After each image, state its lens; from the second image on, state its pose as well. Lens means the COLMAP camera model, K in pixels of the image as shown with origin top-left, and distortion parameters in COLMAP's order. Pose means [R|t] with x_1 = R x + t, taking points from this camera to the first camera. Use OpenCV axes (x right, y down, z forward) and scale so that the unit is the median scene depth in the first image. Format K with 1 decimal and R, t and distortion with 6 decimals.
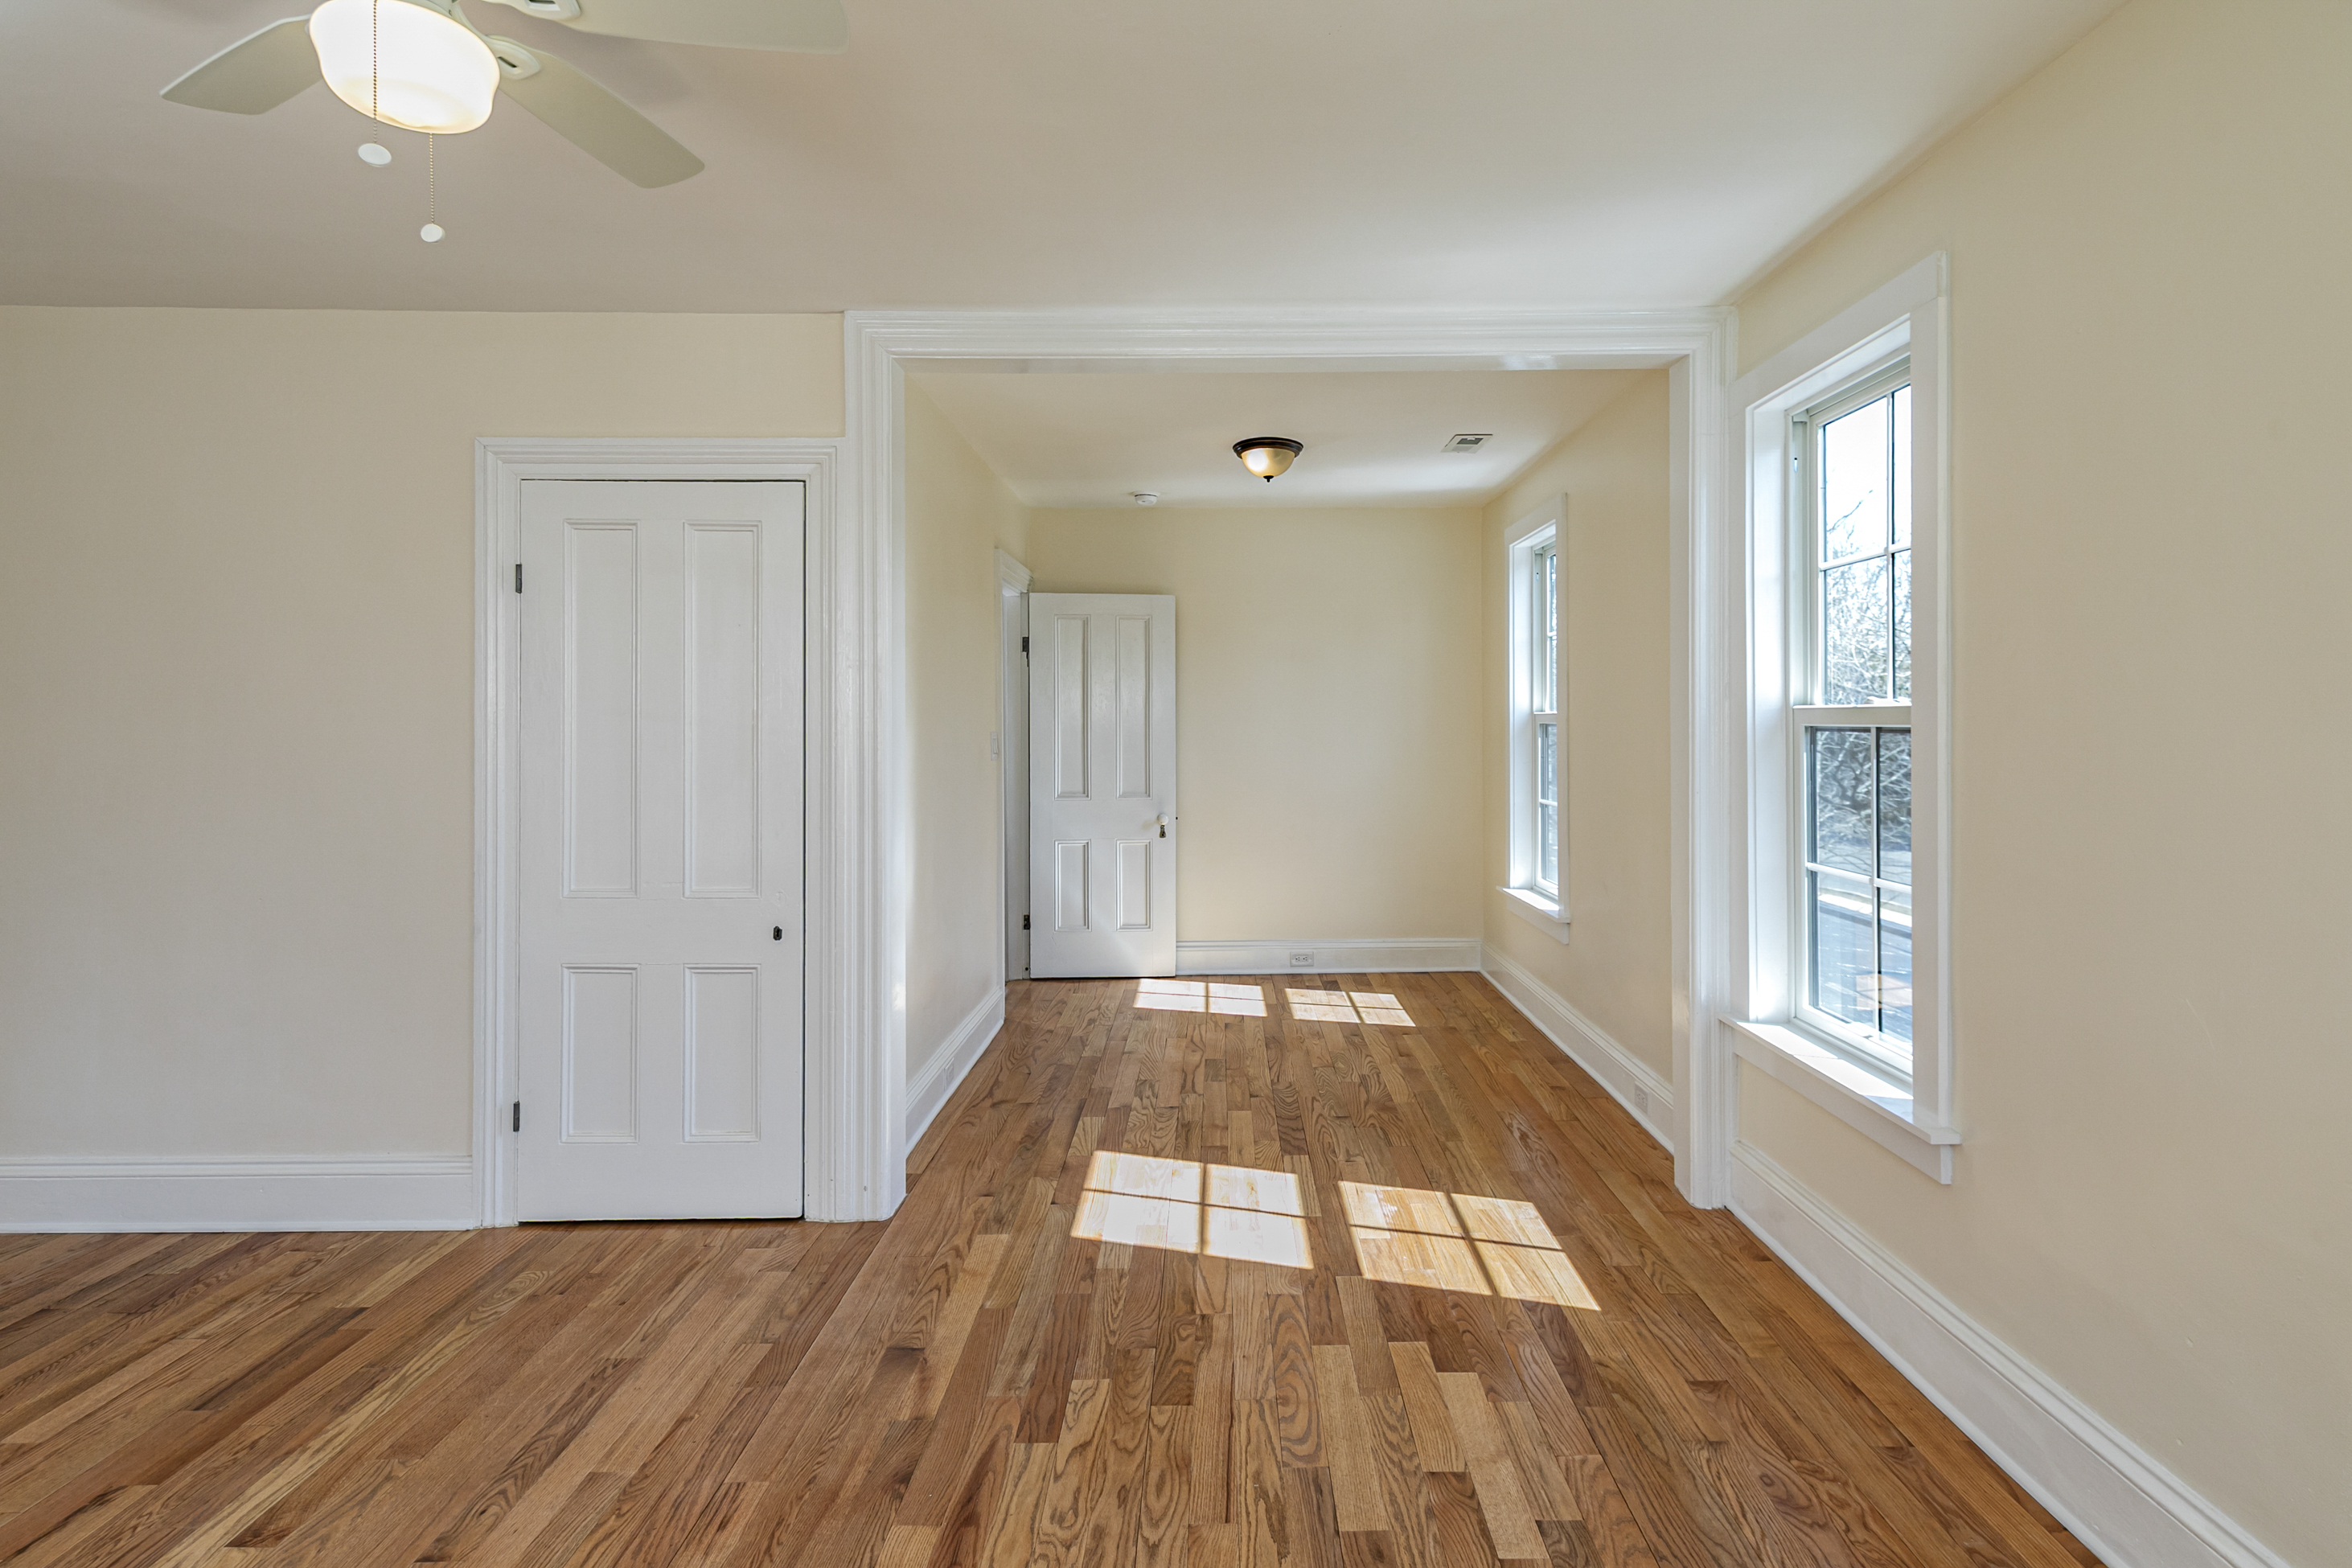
lens RADIAL K [[1170.1, 0, 1204.5], [0, 1170.1, 716.2], [0, 0, 1]] dist [0.017073, -0.005655]
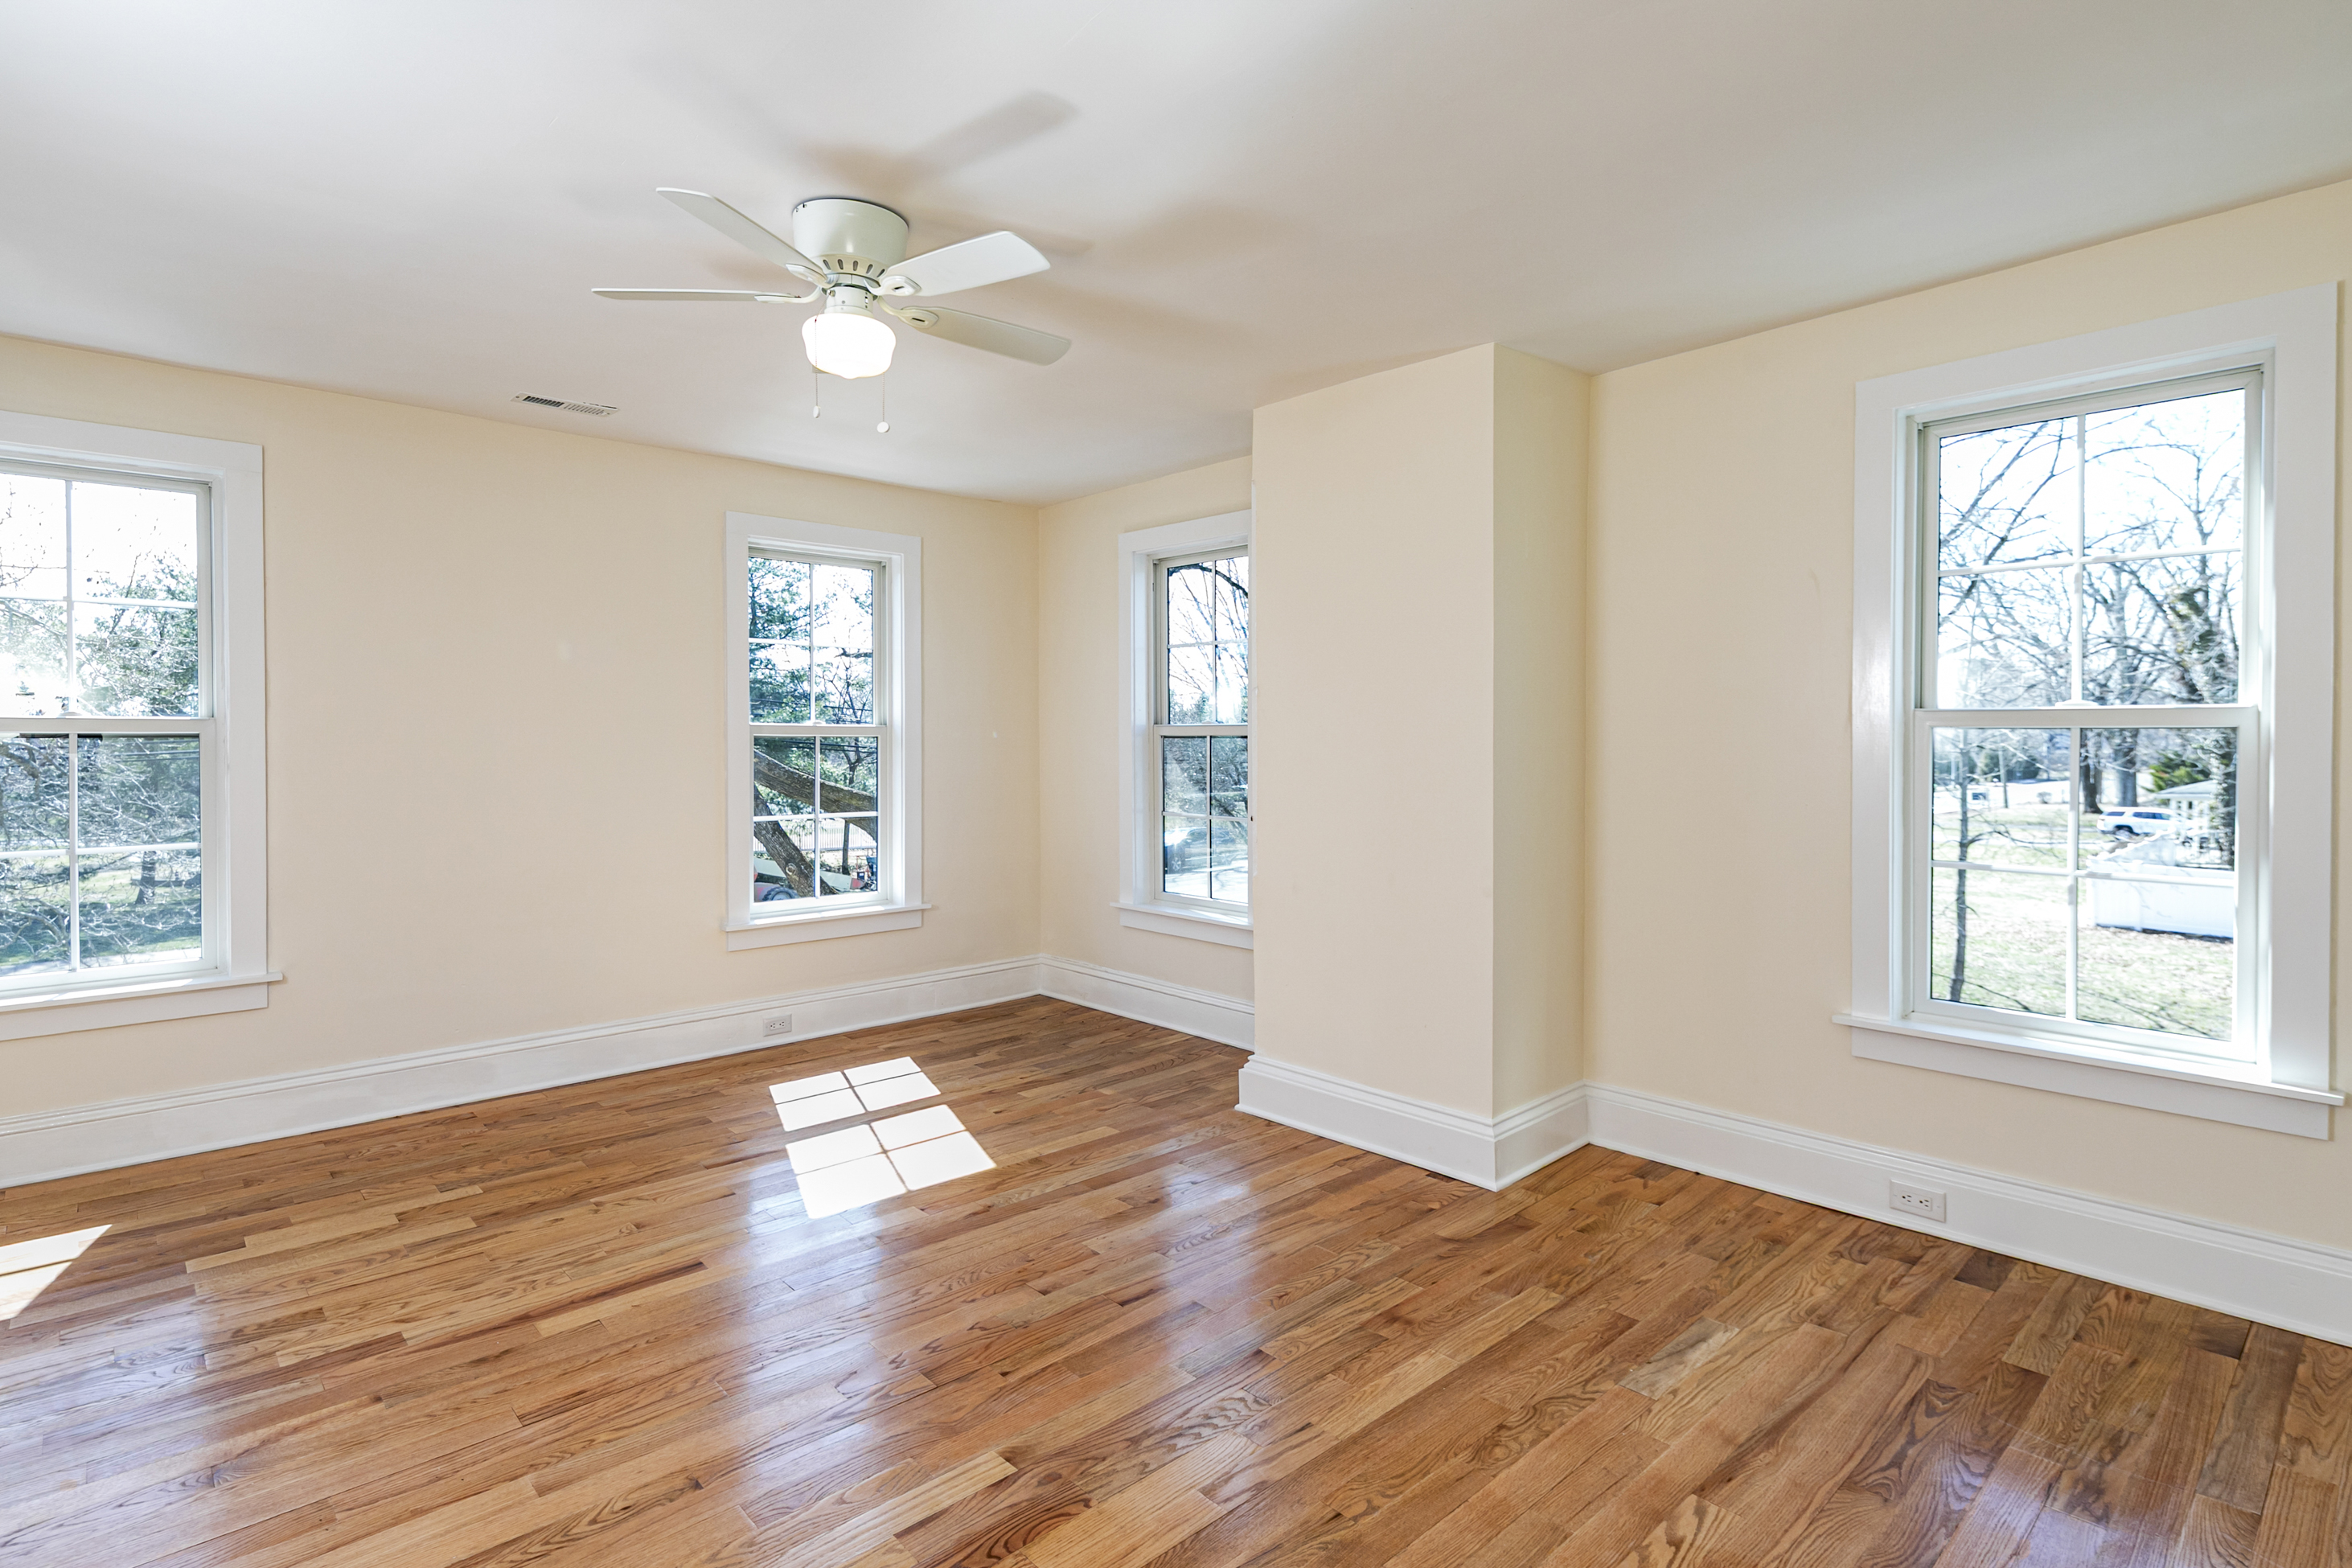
lens RADIAL K [[1170.1, 0, 1159.8], [0, 1170.1, 766.2], [0, 0, 1]] dist [0.017073, -0.005655]
pose [[-0.666692, -0.015212, 0.745178, -1.209219], [-0.002522, 0.999832, 0.018155, 0.018500], [-0.745329, 0.010225, -0.666618, 0.971386]]
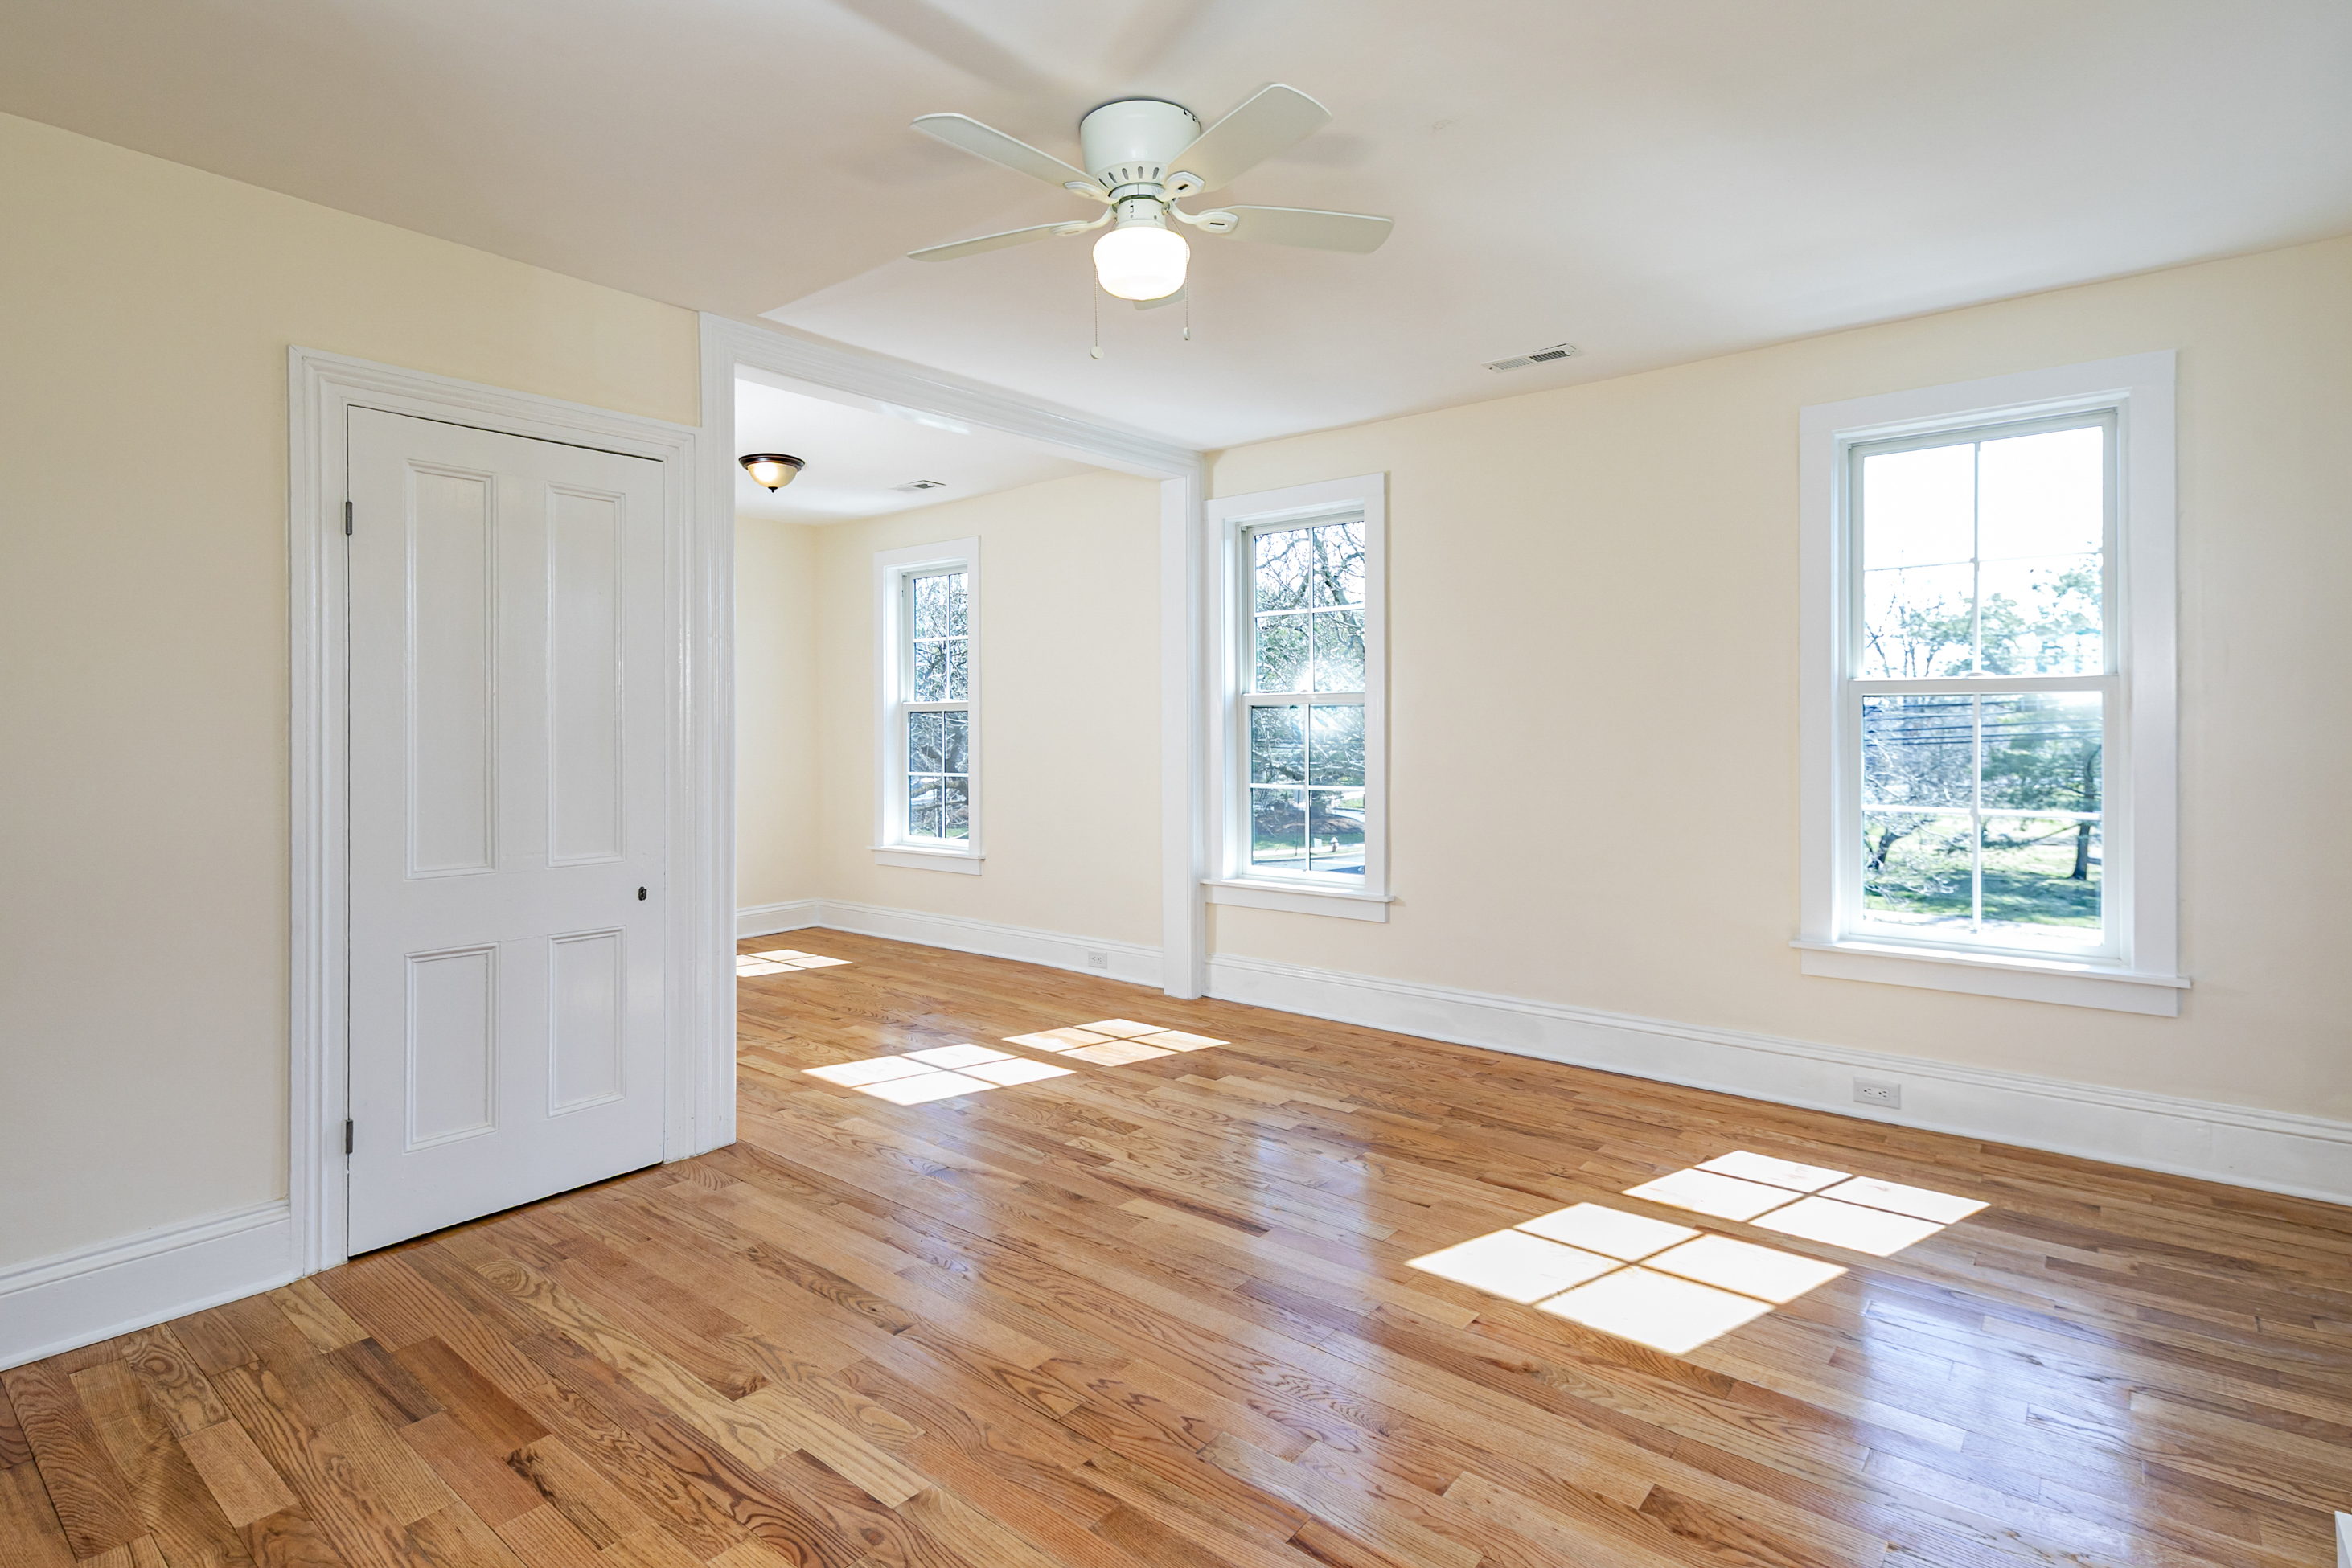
lens RADIAL K [[1170.1, 0, 1163.6], [0, 1170.1, 722.4], [0, 0, 1]] dist [0.017073, -0.005655]
pose [[0.644586, 0.002320, 0.764529, -1.000979], [-0.001844, 0.999997, -0.001480, 0.039776], [-0.764530, -0.000456, 0.644588, -0.024906]]
